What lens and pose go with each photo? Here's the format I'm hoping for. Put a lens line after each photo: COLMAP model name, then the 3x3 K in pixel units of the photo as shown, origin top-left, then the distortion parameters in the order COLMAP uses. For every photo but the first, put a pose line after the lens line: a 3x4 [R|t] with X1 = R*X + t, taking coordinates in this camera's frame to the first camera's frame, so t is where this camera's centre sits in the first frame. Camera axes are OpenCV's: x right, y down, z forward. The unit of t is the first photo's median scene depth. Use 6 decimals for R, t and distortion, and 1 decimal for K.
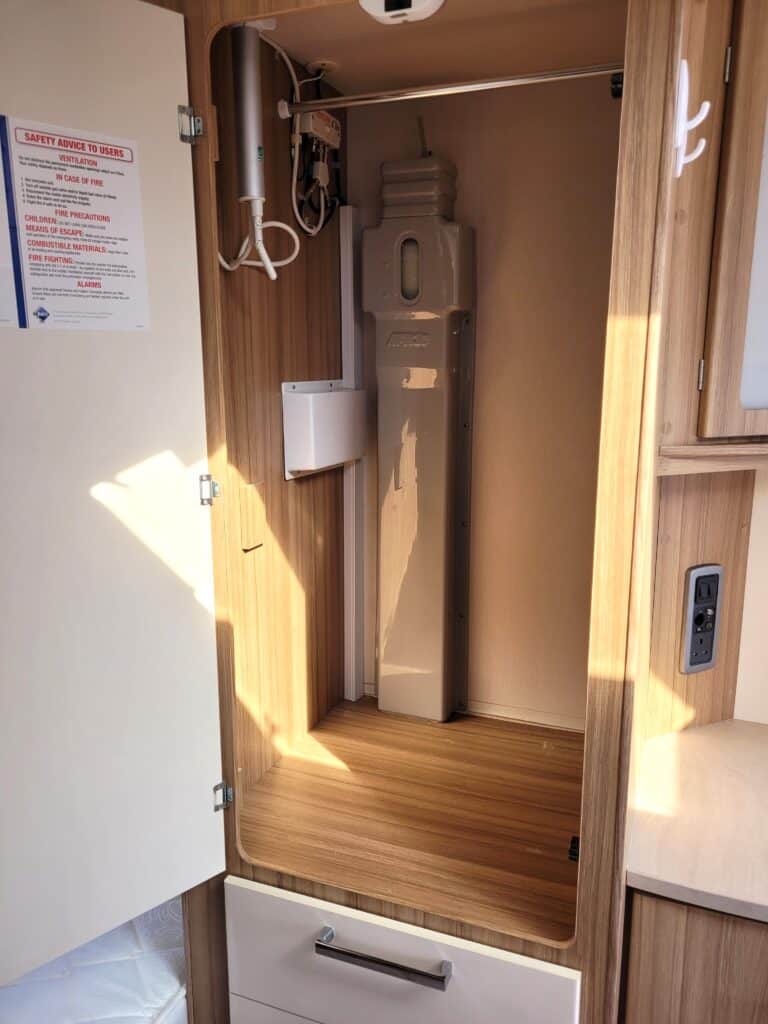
lens RADIAL K [[775.6, 0, 389.2], [0, 775.6, 507.0], [0, 0, 1]] dist [0.036853, -0.027890]
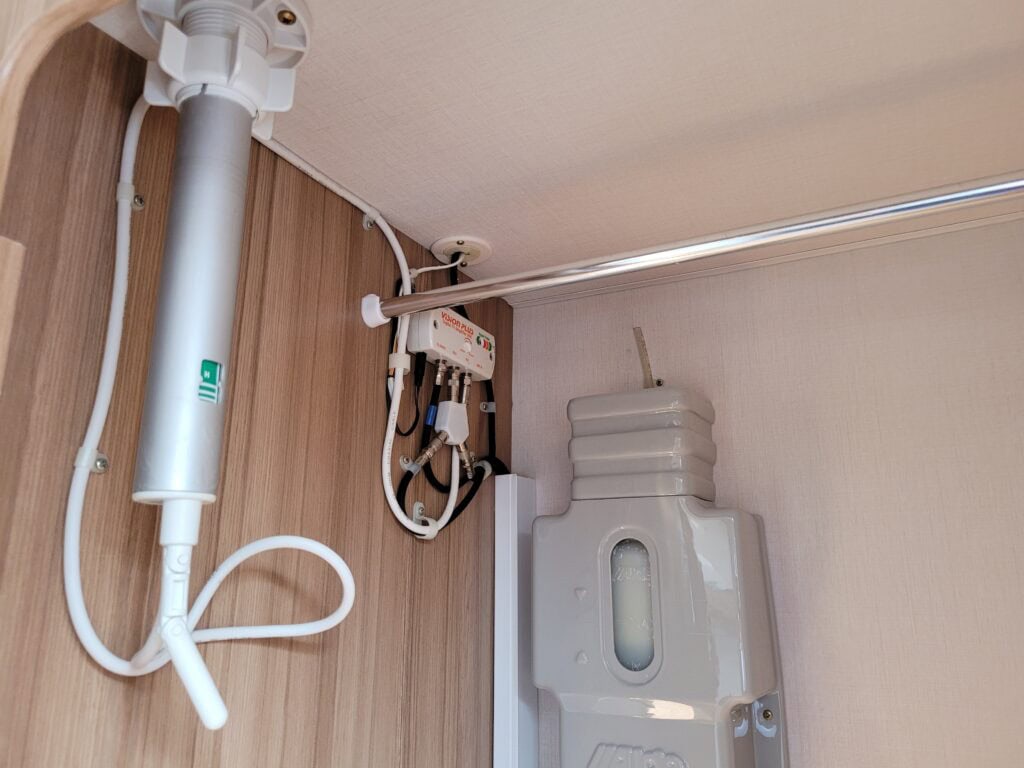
lens RADIAL K [[775.6, 0, 515.6], [0, 775.6, 381.8], [0, 0, 1]] dist [0.036853, -0.027890]
pose [[0.993996, -0.027245, -0.105969, 0.010669], [-0.021814, 0.899712, -0.435940, -0.224878], [0.107219, 0.435634, 0.893715, 0.526509]]
